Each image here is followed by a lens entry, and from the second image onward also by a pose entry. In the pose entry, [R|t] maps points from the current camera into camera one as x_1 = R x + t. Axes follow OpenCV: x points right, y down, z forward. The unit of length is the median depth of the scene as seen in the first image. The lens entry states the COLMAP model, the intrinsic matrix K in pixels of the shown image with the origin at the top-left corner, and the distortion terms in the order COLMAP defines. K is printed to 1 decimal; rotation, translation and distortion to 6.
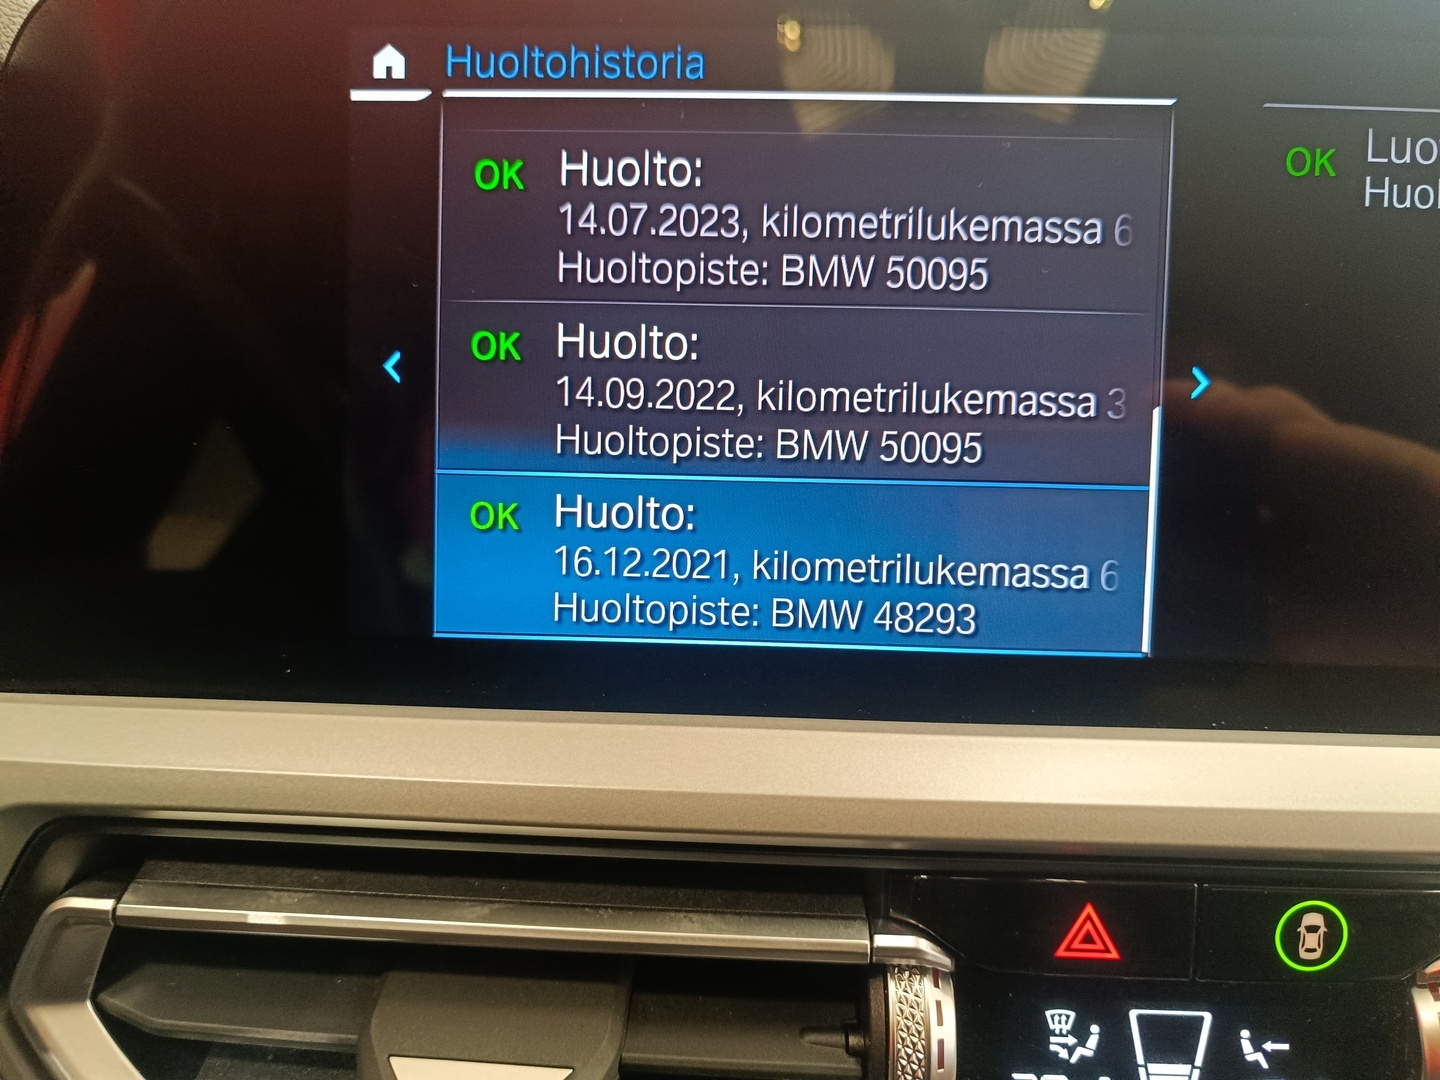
lens RADIAL K [[1051.2, 0, 713.5], [0, 1051.2, 551.8], [0, 0, 1]] dist [0.004843, -0.027093]
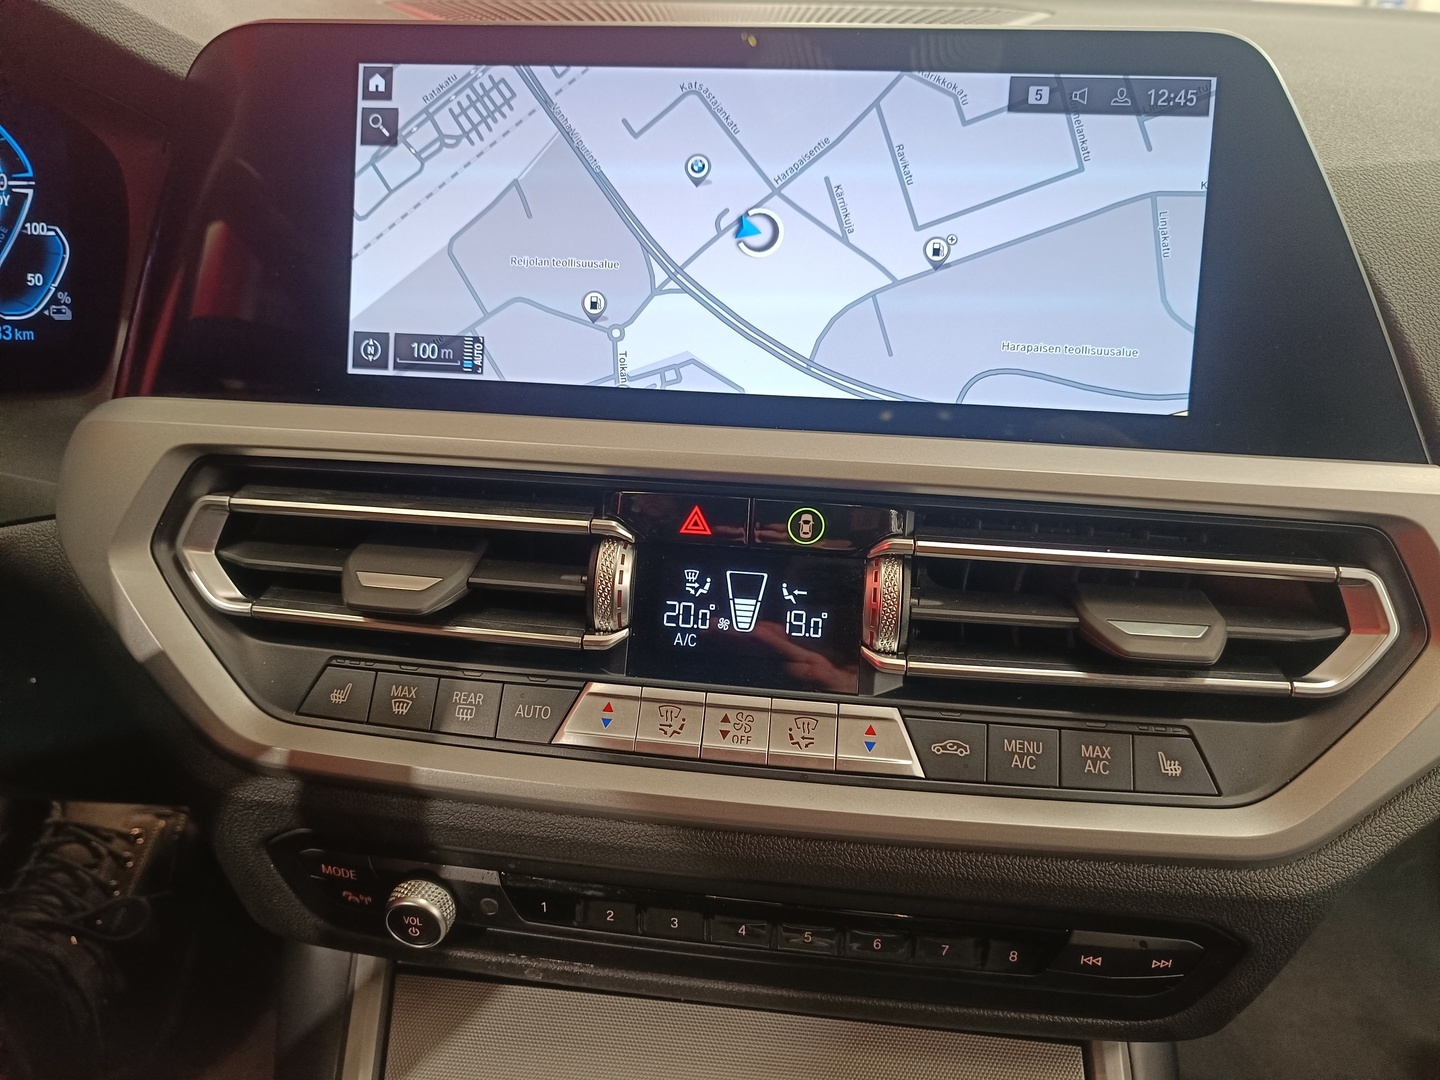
lens RADIAL K [[1051.2, 0, 720.5], [0, 1051.2, 549.1], [0, 0, 1]] dist [0.004843, -0.027093]
pose [[0.996657, 0.039484, -0.071522, 0.527917], [-0.038812, 0.999189, 0.010762, 0.377666], [0.071889, -0.007950, 0.997381, -0.967264]]
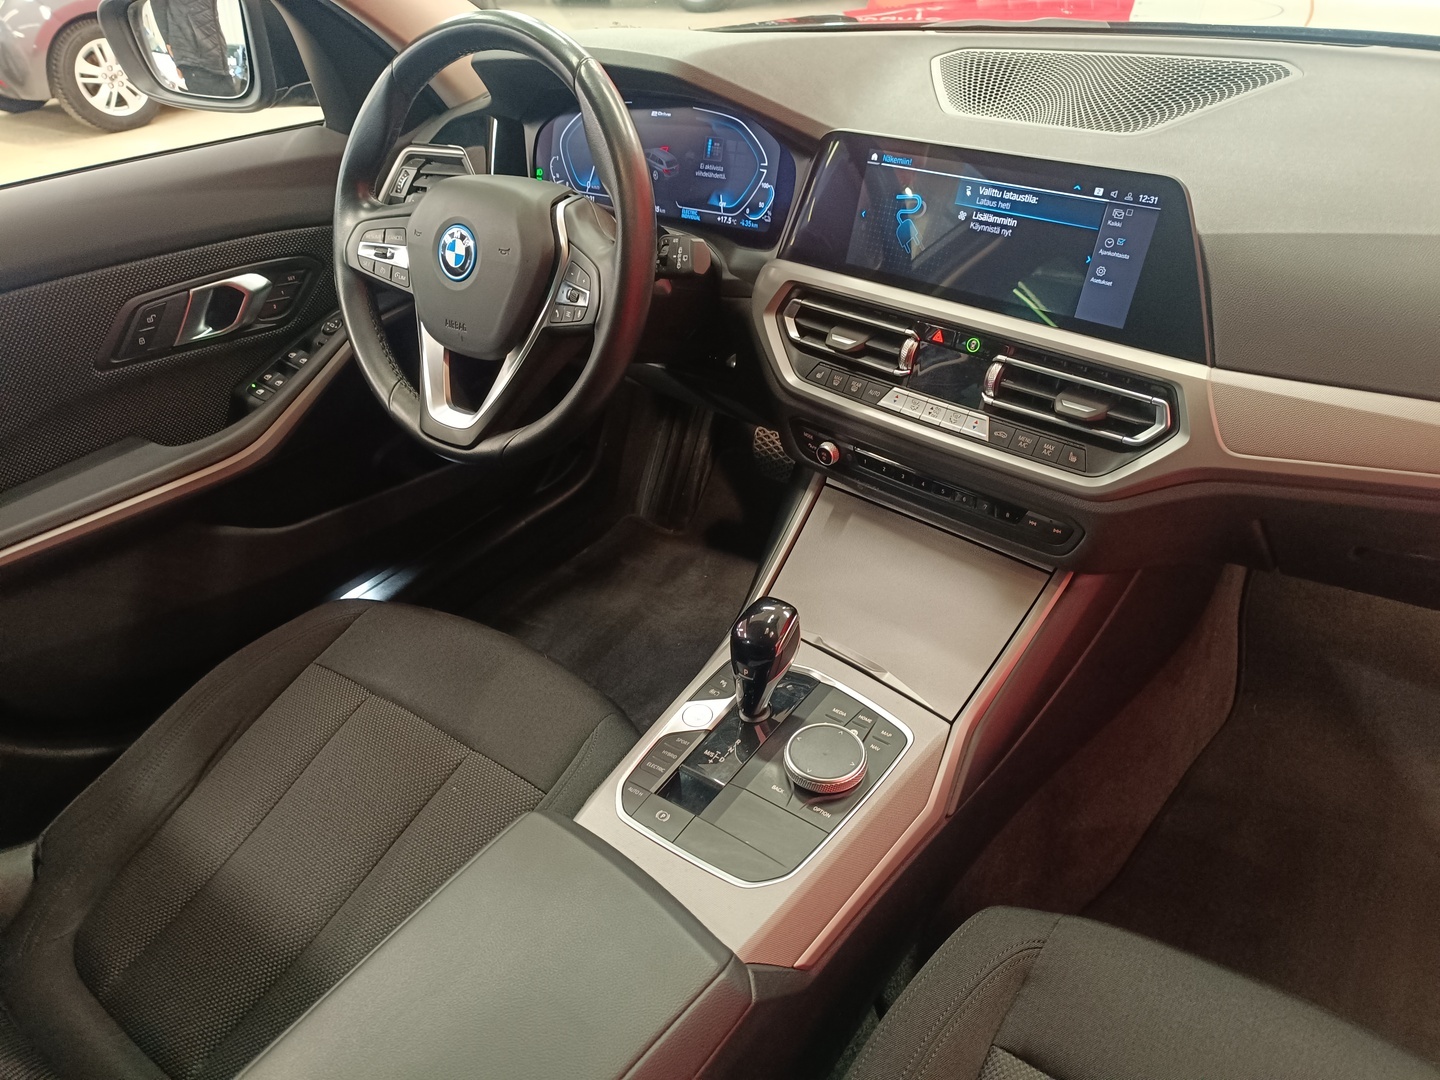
lens RADIAL K [[1051.2, 0, 717.6], [0, 1051.2, 531.8], [0, 0, 1]] dist [0.004843, -0.027093]
pose [[0.752133, 0.316555, -0.578004, 2.930435], [-0.196160, 0.944862, 0.262216, 0.103692], [0.629140, -0.083840, 0.772757, -4.009126]]
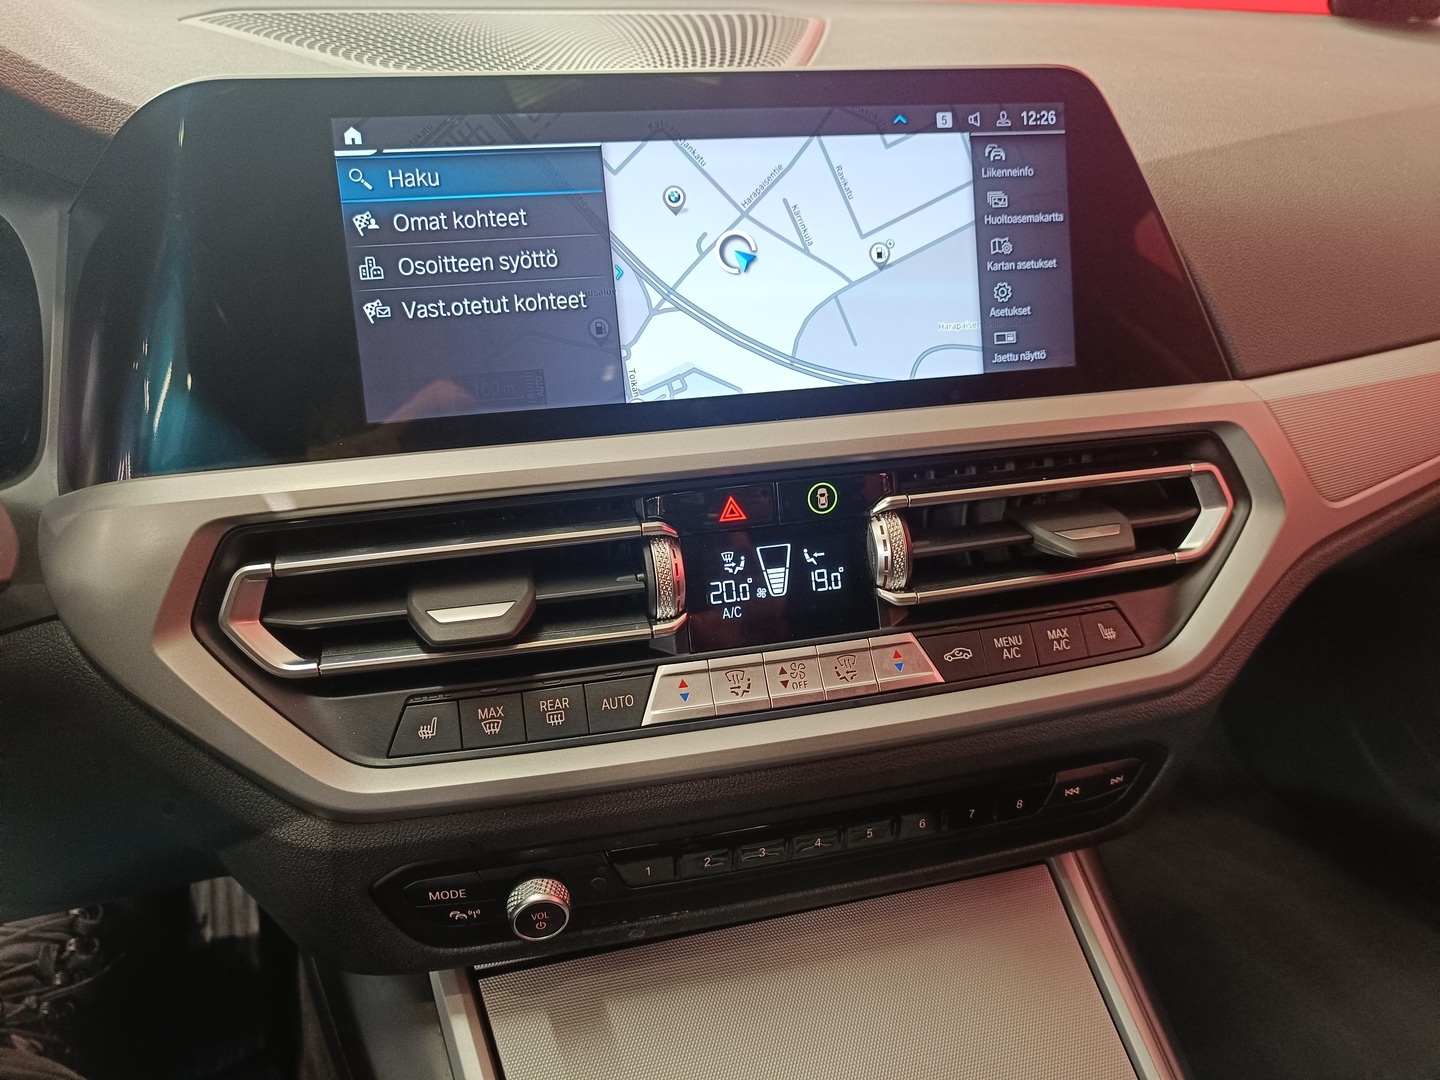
lens RADIAL K [[1055.5, 0, 729.5], [0, 1055.5, 545.4], [0, 0, 1]] dist [-0.004462, -0.020771]
pose [[0.957103, -0.137386, 0.255108, -0.242770], [0.122887, 0.989805, 0.072006, 0.262609], [-0.262399, -0.037568, 0.964228, -1.195588]]
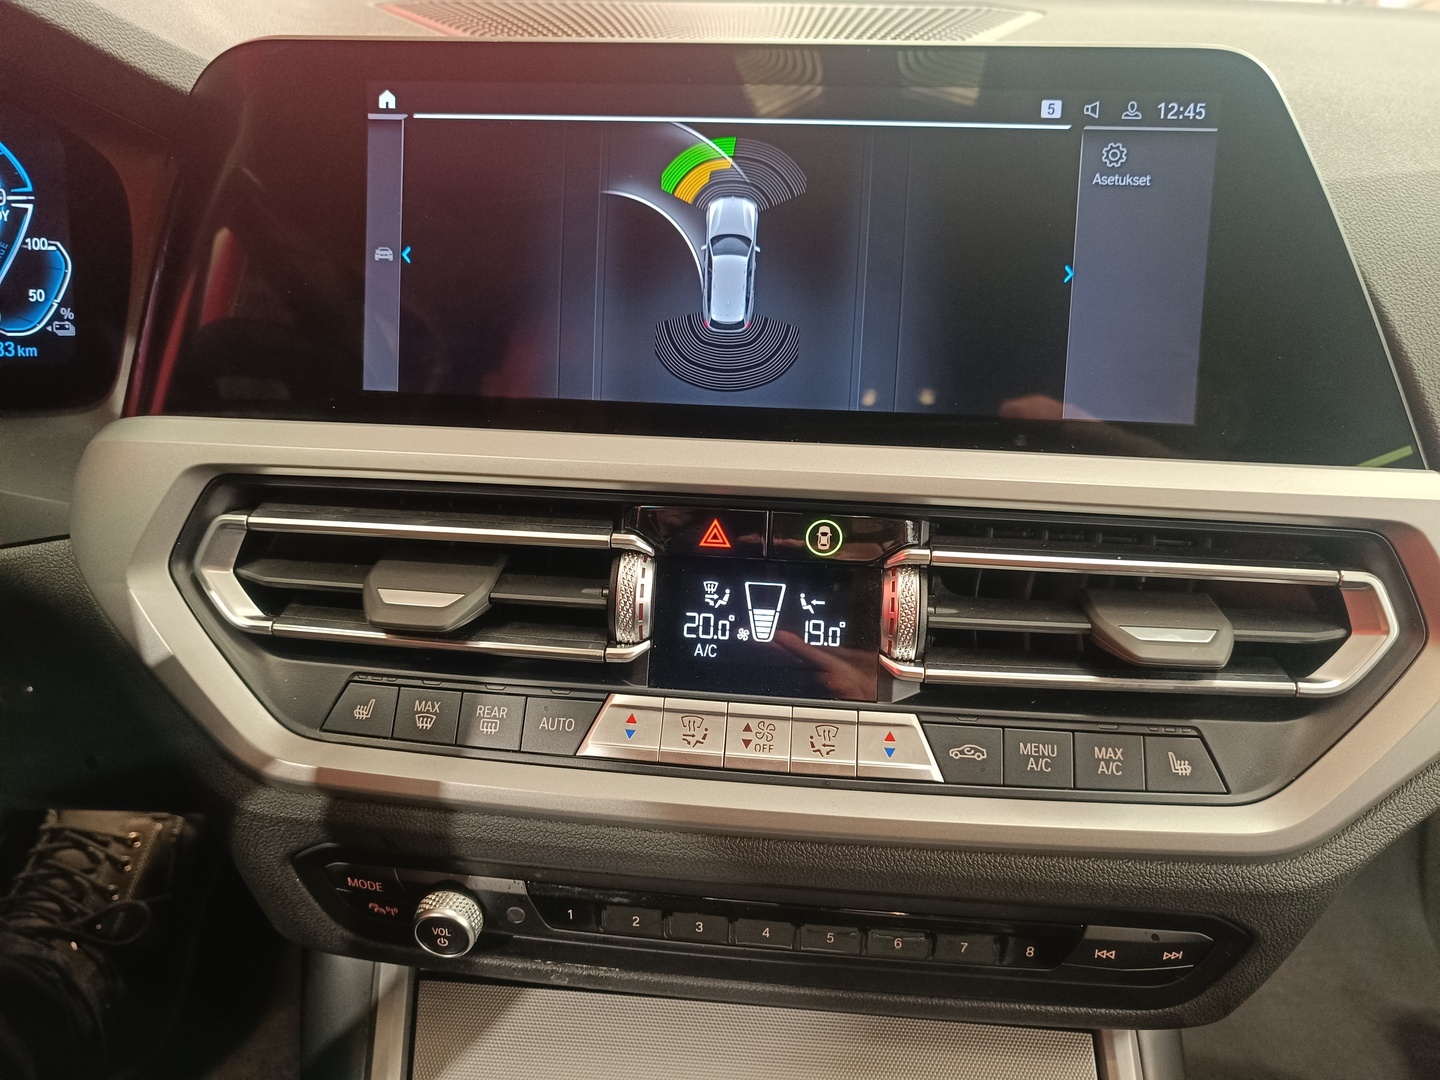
lens RADIAL K [[1051.2, 0, 723.5], [0, 1051.2, 549.9], [0, 0, 1]] dist [0.004843, -0.027093]
pose [[0.998654, 0.024717, -0.045590, 0.448085], [-0.023429, 0.999317, 0.028574, 0.321312], [0.046265, -0.027467, 0.998552, -1.002185]]
